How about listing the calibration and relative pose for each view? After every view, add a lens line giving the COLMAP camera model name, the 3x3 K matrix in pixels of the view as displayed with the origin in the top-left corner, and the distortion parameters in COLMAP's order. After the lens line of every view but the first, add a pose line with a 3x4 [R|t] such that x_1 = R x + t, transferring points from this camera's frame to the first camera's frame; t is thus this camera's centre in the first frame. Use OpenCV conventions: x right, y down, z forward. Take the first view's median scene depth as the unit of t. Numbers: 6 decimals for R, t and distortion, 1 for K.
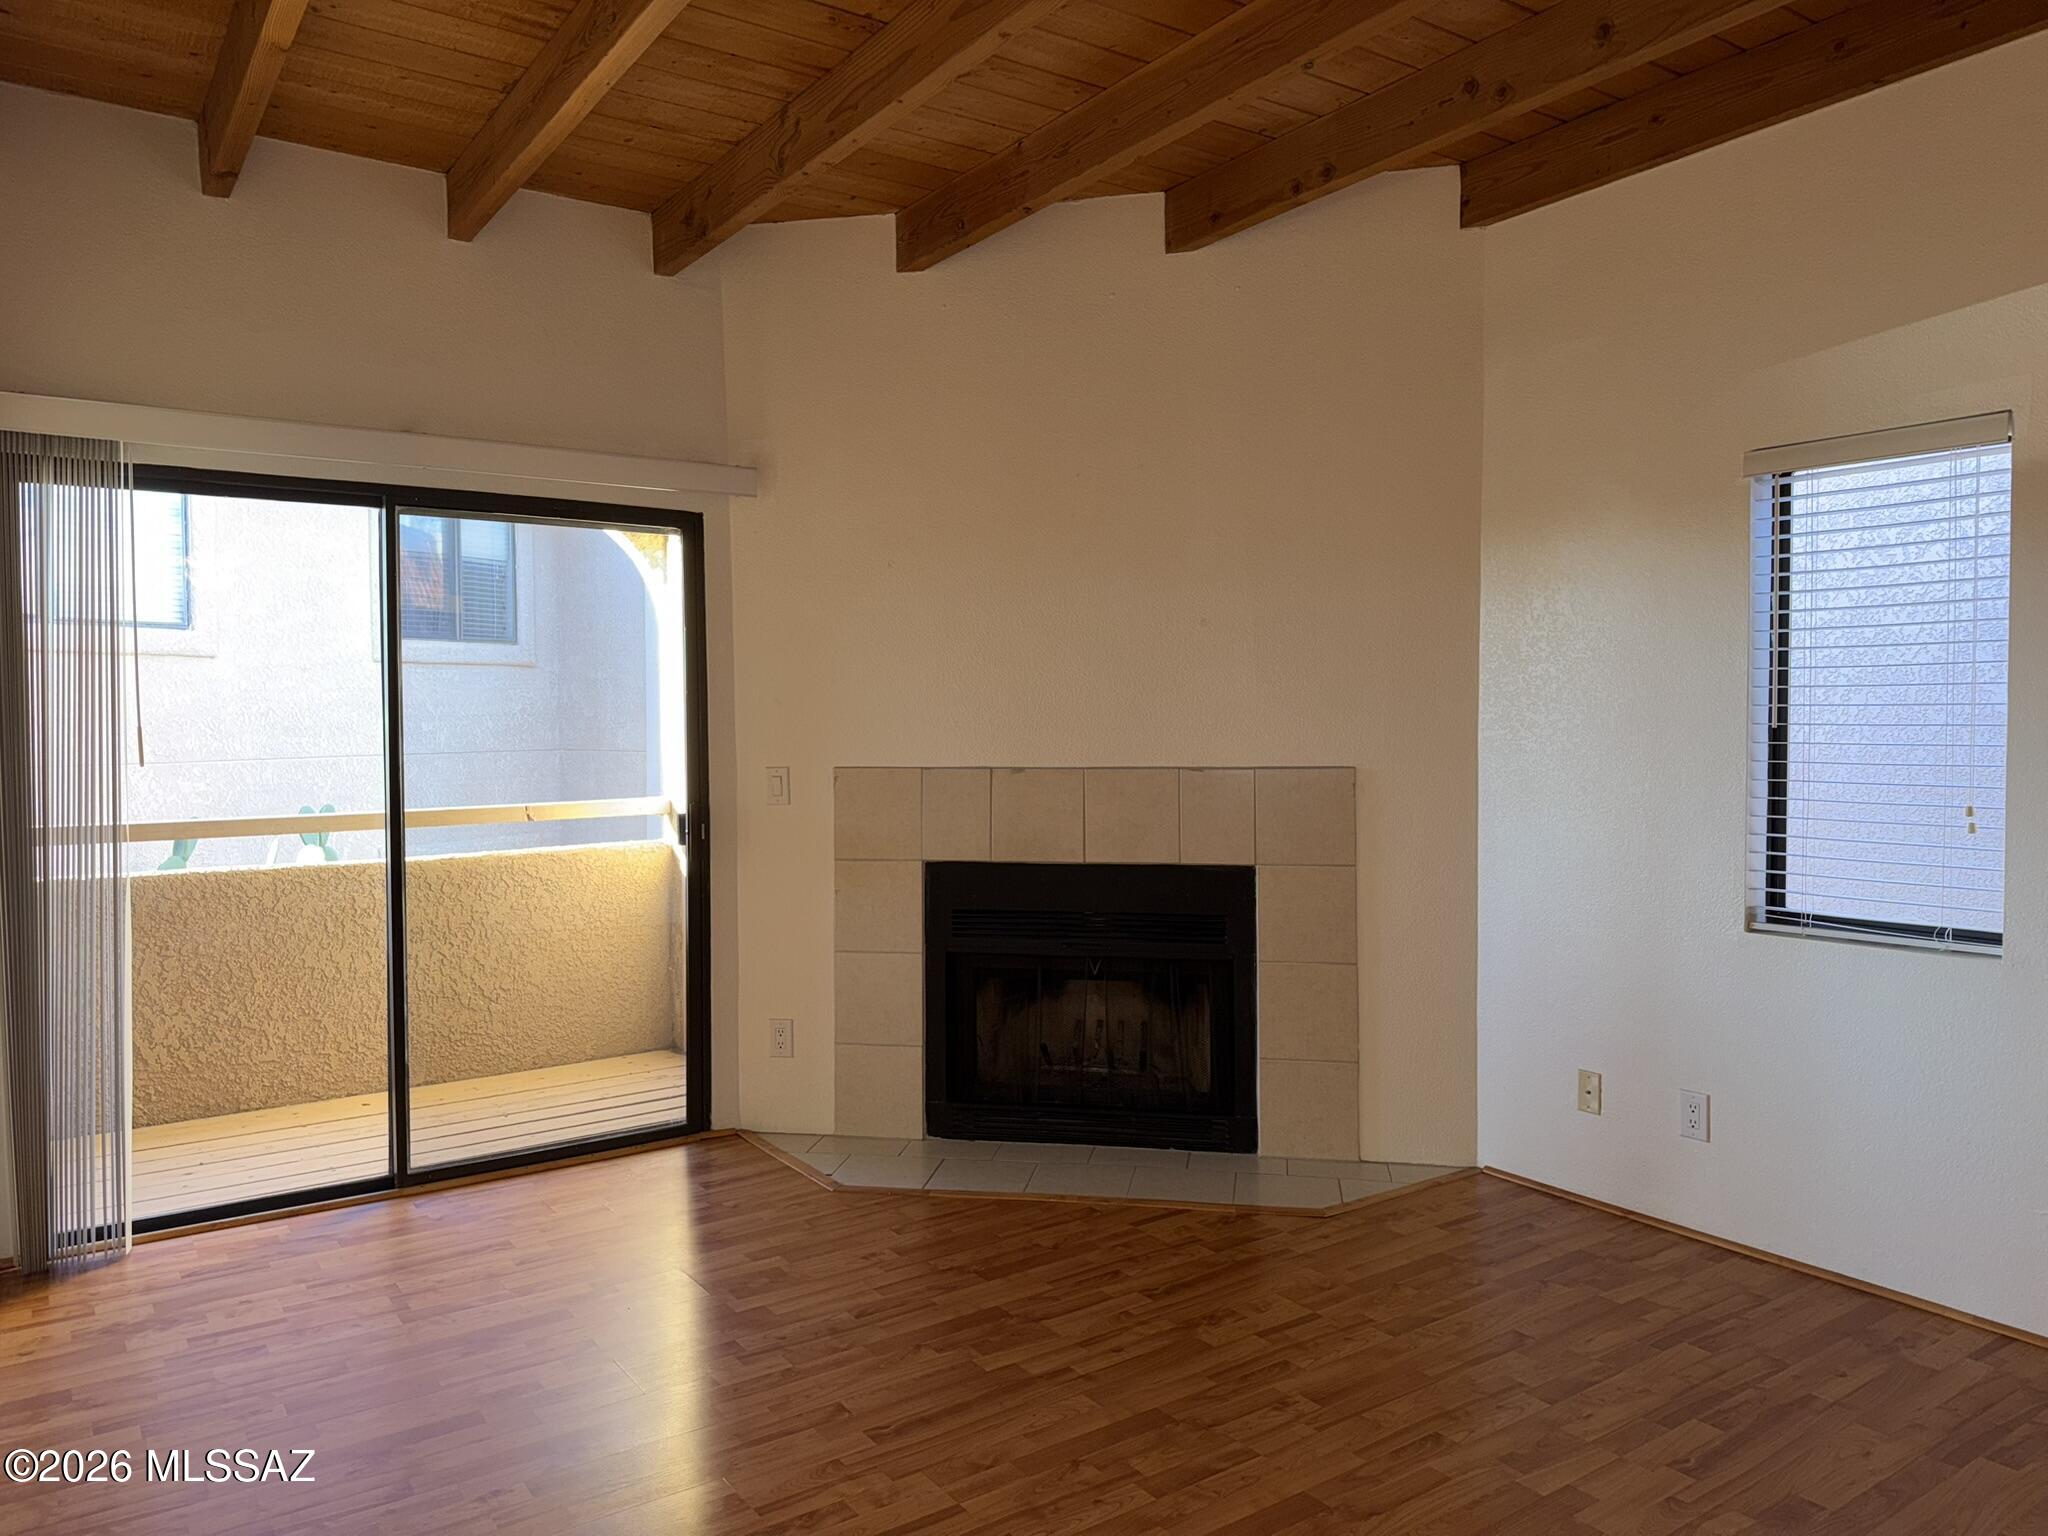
lens RADIAL K [[1445.4, 0, 1024.0], [0, 1445.4, 768.0], [0, 0, 1]] dist [0.055220, -0.064706]
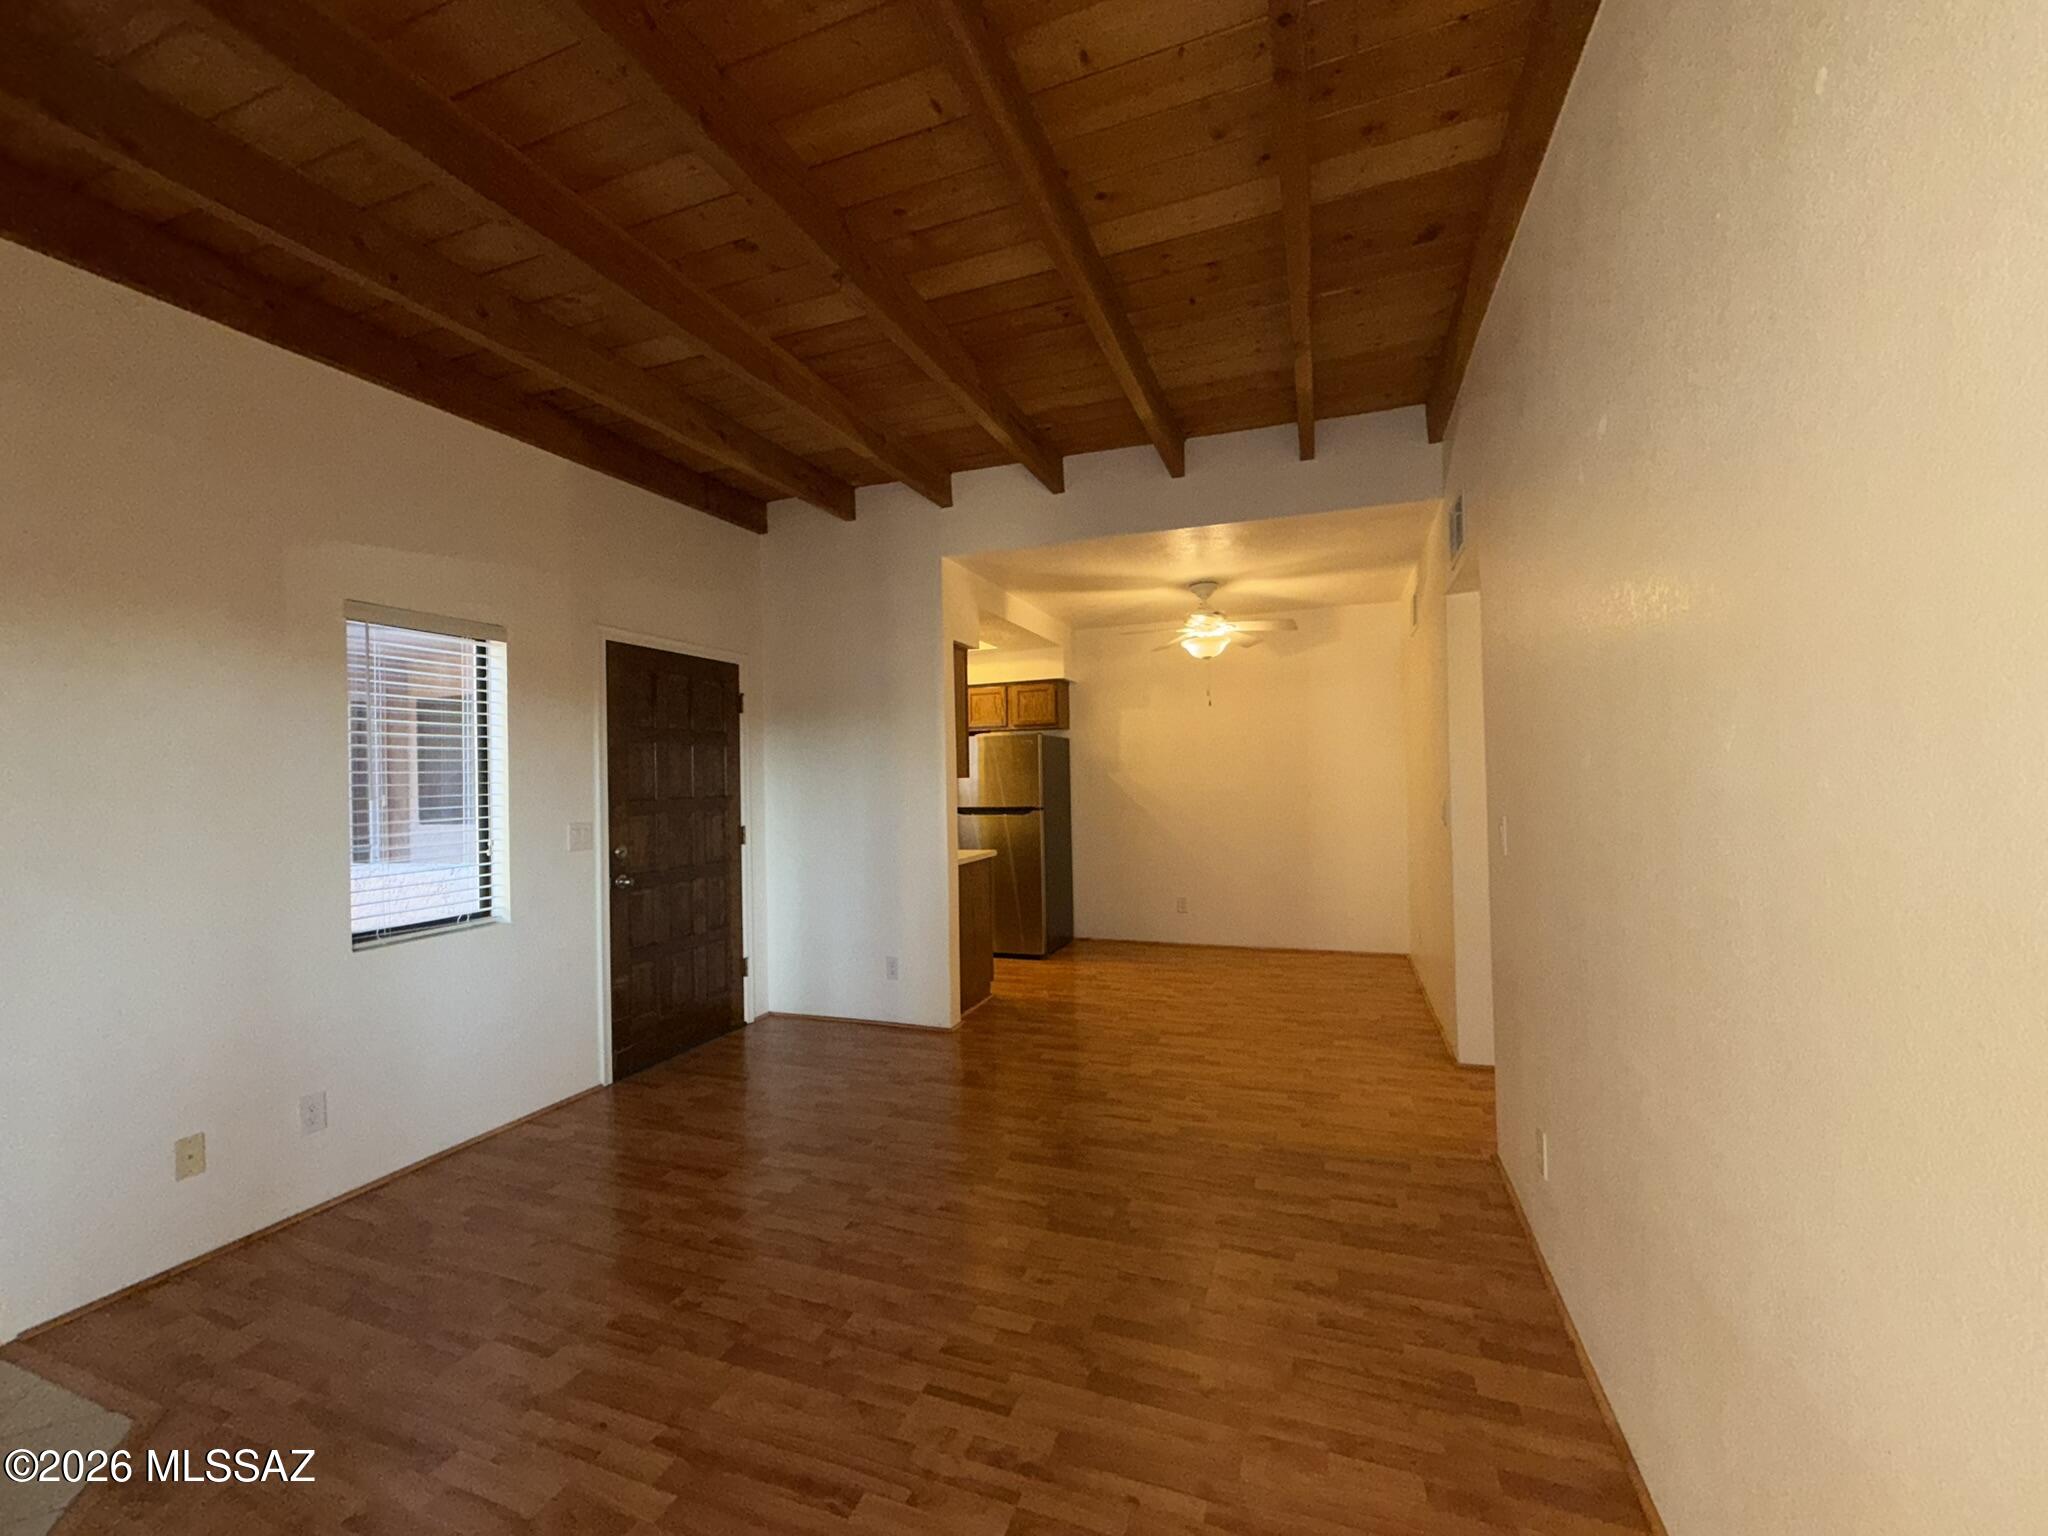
lens RADIAL K [[814.4, 0, 1017.5], [0, 814.4, 774.6], [0, 0, 1]] dist [0.000639, -0.000015]
pose [[-0.572045, 0.028226, 0.819736, -0.424472], [0.060047, 0.998167, 0.007533, -0.019347], [-0.818021, 0.053532, -0.572692, 0.807880]]
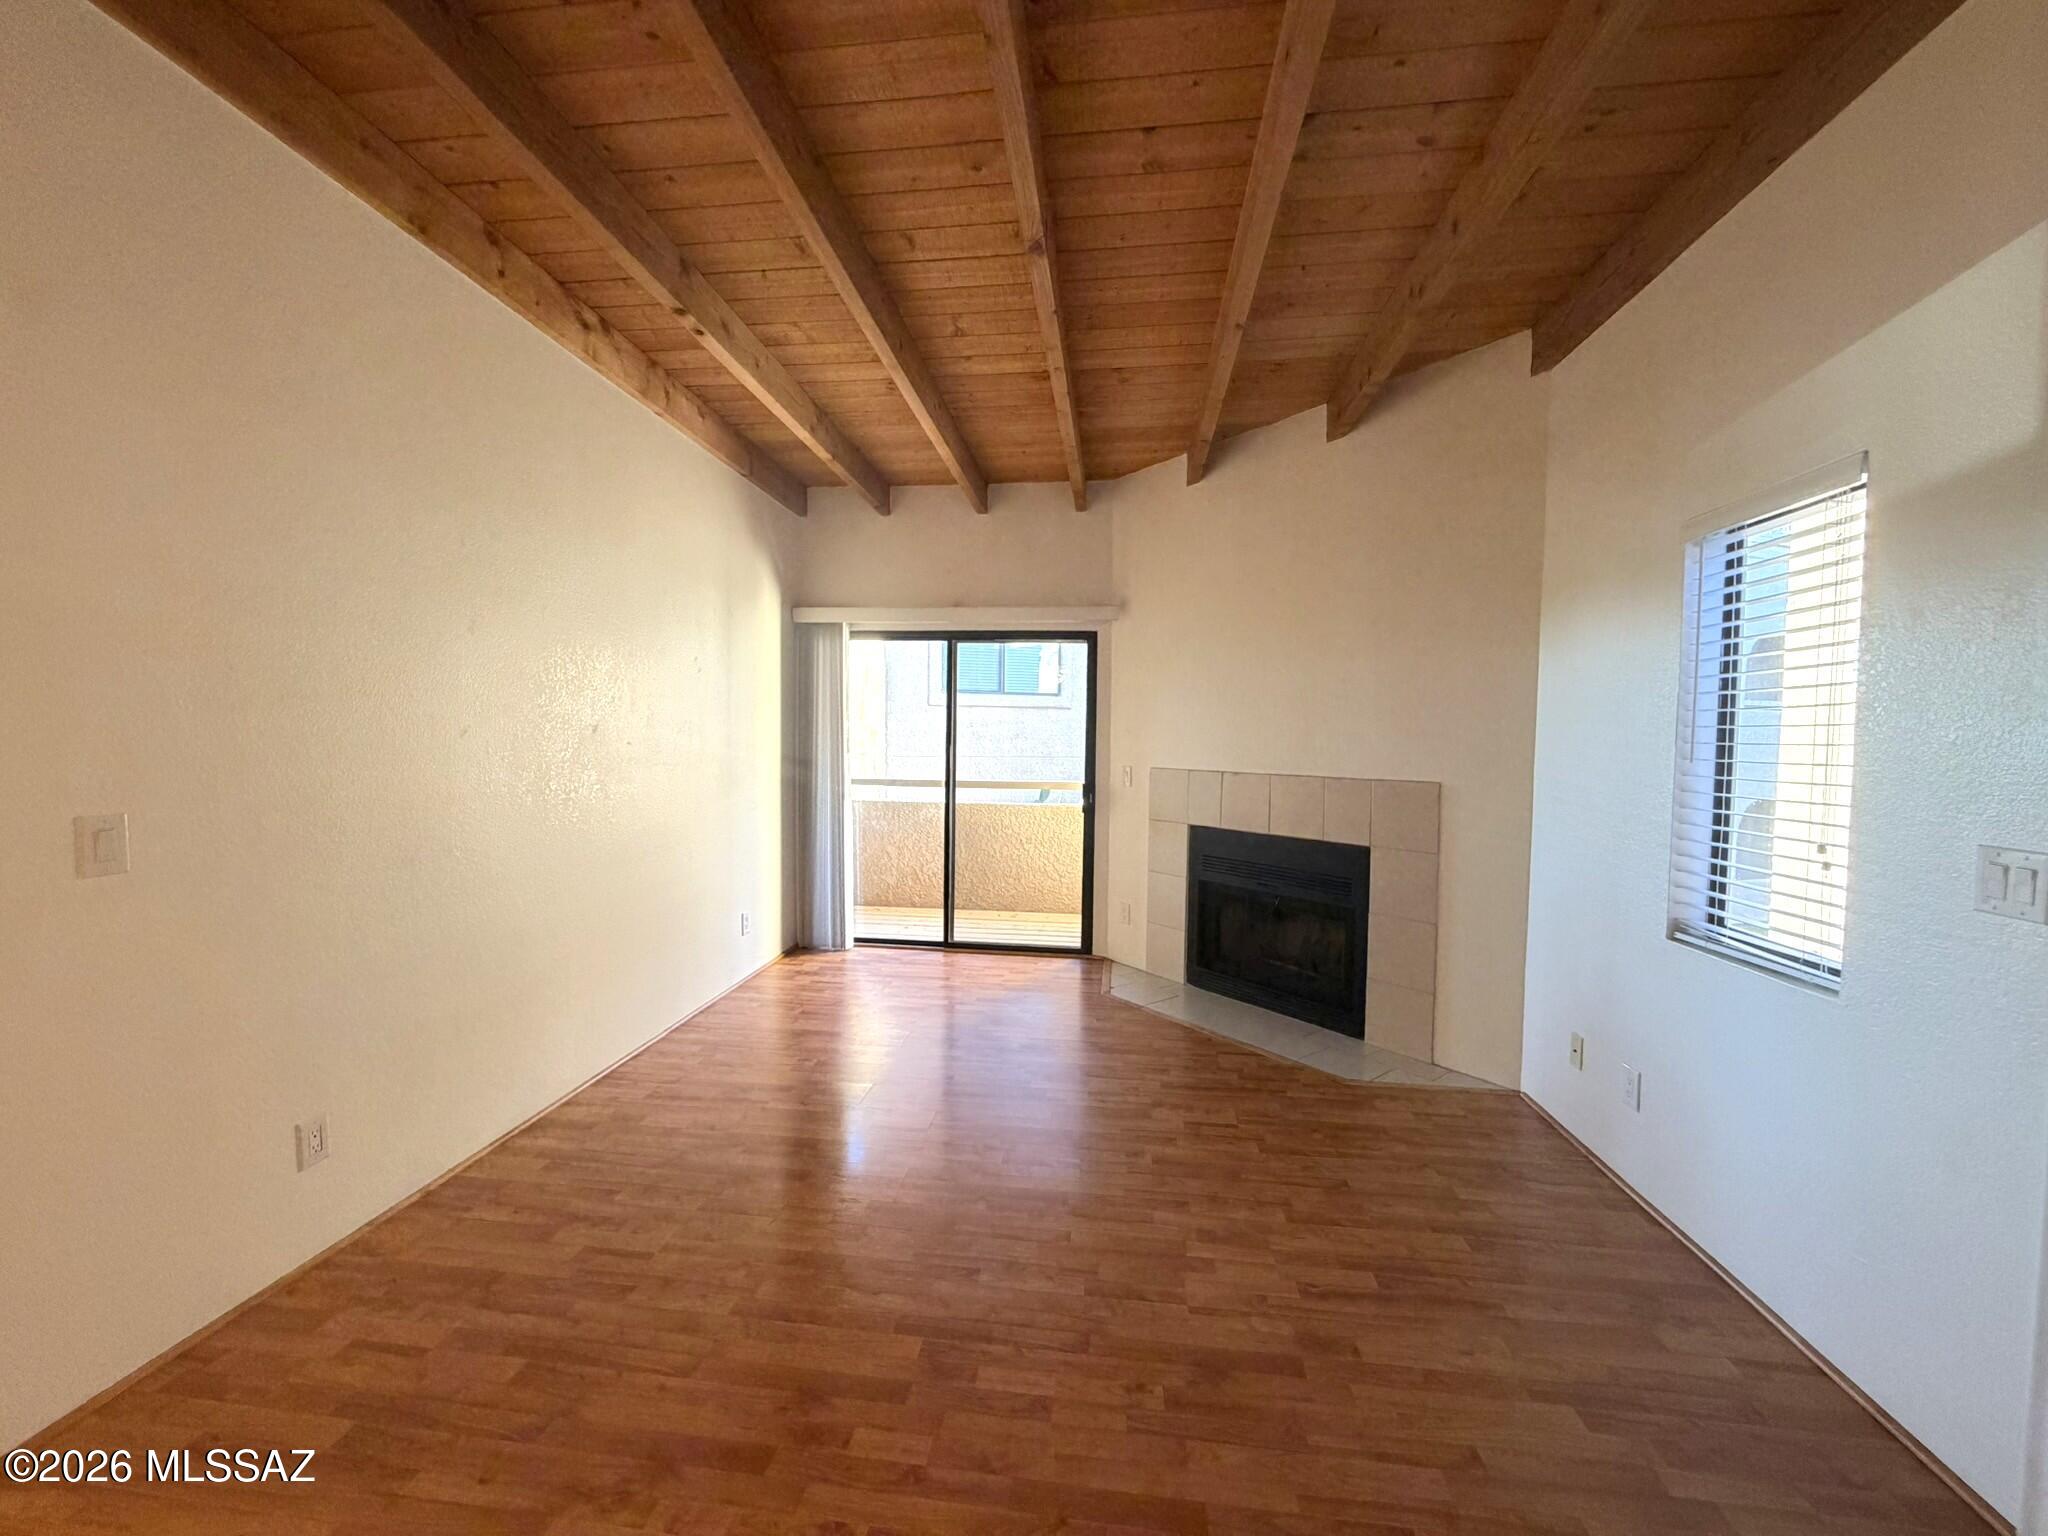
lens RADIAL K [[814.4, 0, 1017.5], [0, 814.4, 774.6], [0, 0, 1]] dist [0.000639, -0.000015]
pose [[0.740597, 0.049033, -0.670158, 0.473130], [-0.046841, 0.998675, 0.021305, -0.006527], [0.670315, 0.015612, 0.741912, 0.152620]]
